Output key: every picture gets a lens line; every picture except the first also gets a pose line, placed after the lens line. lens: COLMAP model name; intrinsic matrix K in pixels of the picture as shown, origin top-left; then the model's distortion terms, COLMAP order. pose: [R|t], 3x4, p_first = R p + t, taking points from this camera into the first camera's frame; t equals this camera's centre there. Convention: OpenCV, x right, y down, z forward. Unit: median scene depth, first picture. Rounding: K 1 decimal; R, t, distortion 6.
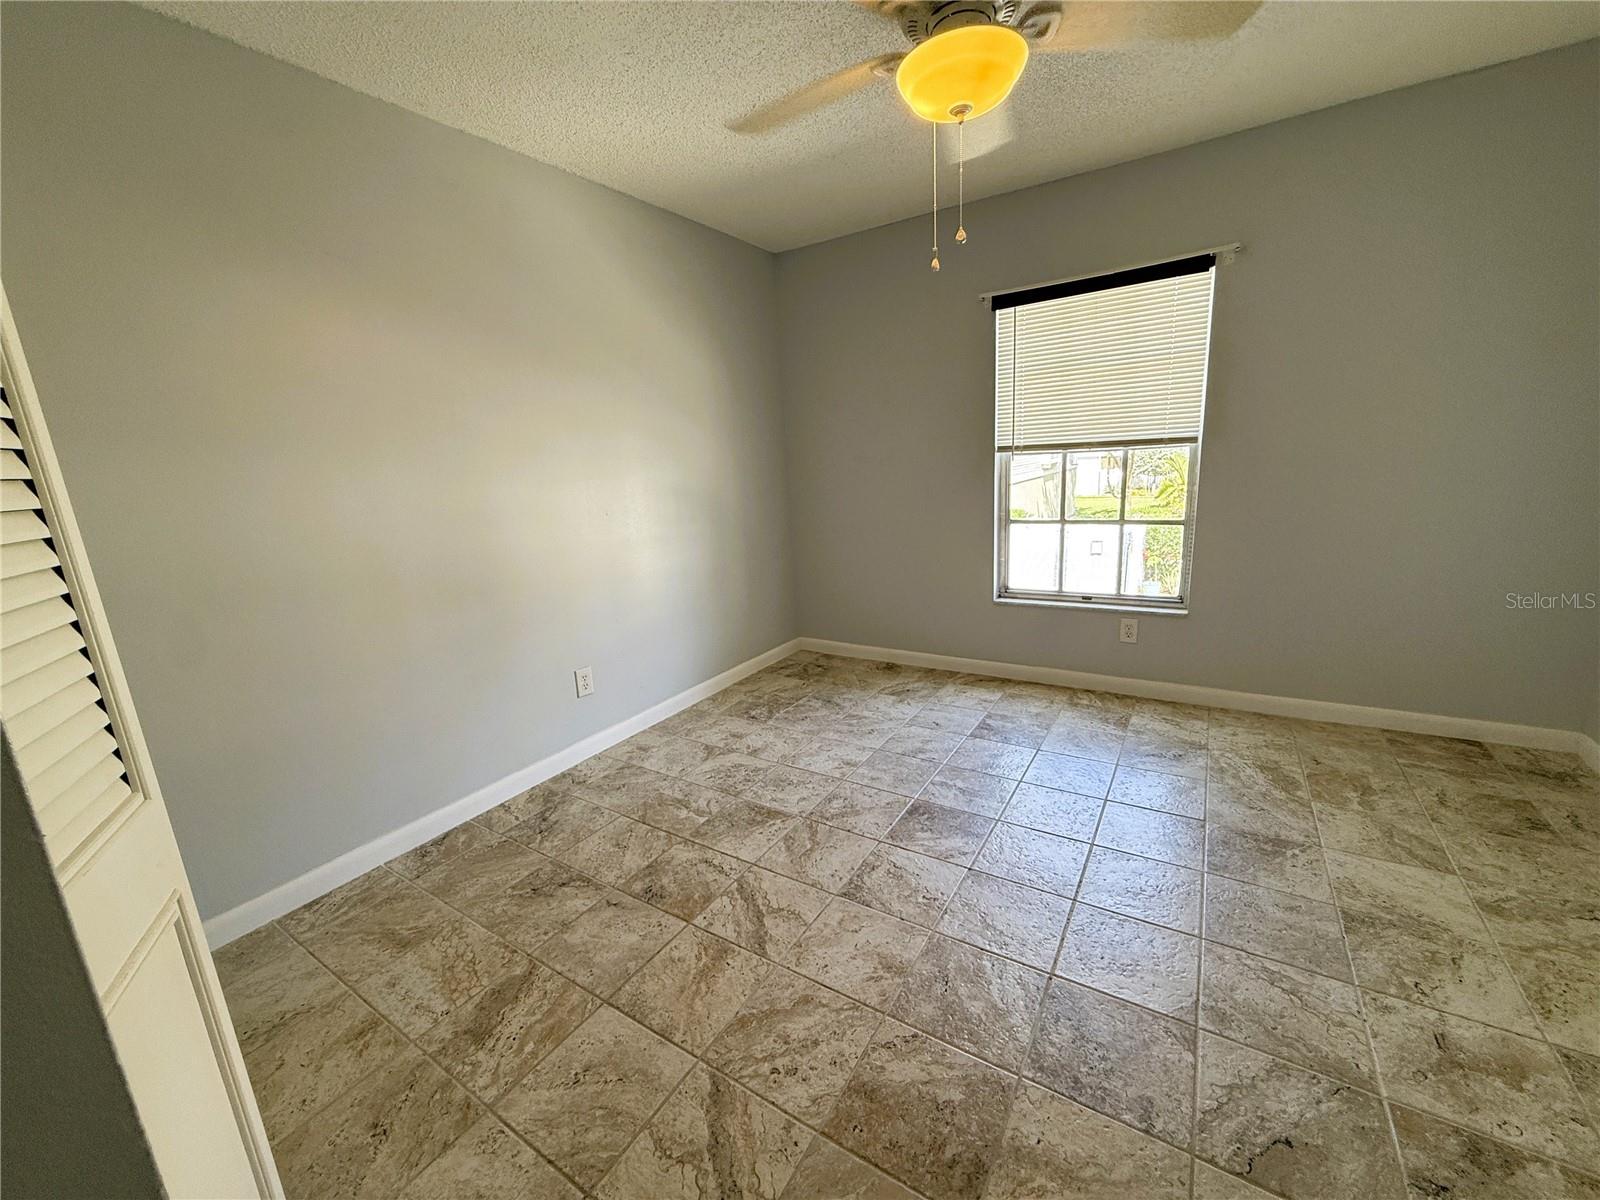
lens RADIAL K [[640.0, 0, 797.6], [0, 640.0, 600.1], [0, 0, 1]] dist [-0.000353, 0.000454]
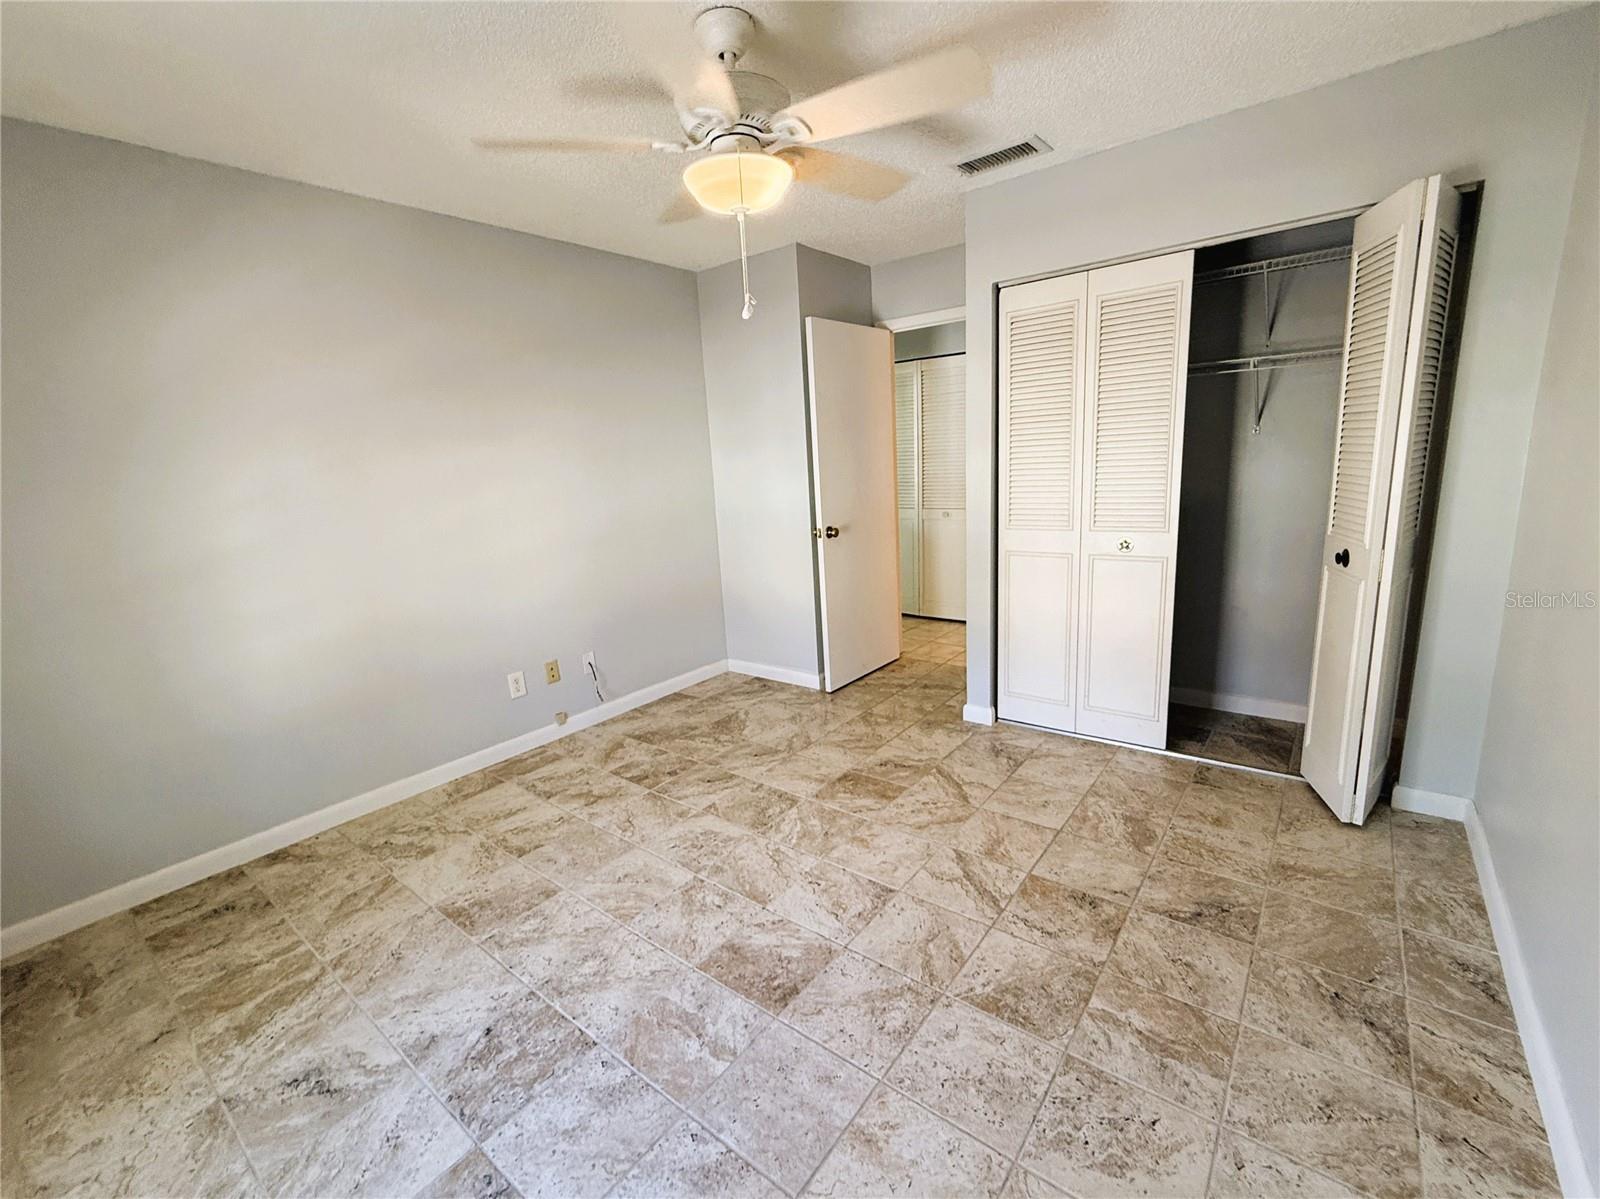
lens RADIAL K [[640.0, 0, 797.6], [0, 640.0, 599.6], [0, 0, 1]] dist [-0.000353, 0.000454]
pose [[-0.988041, 0.086476, 0.127660, 0.047134], [0.133278, 0.895304, 0.425051, -0.430790], [-0.077537, 0.436982, -0.896122, 1.676161]]
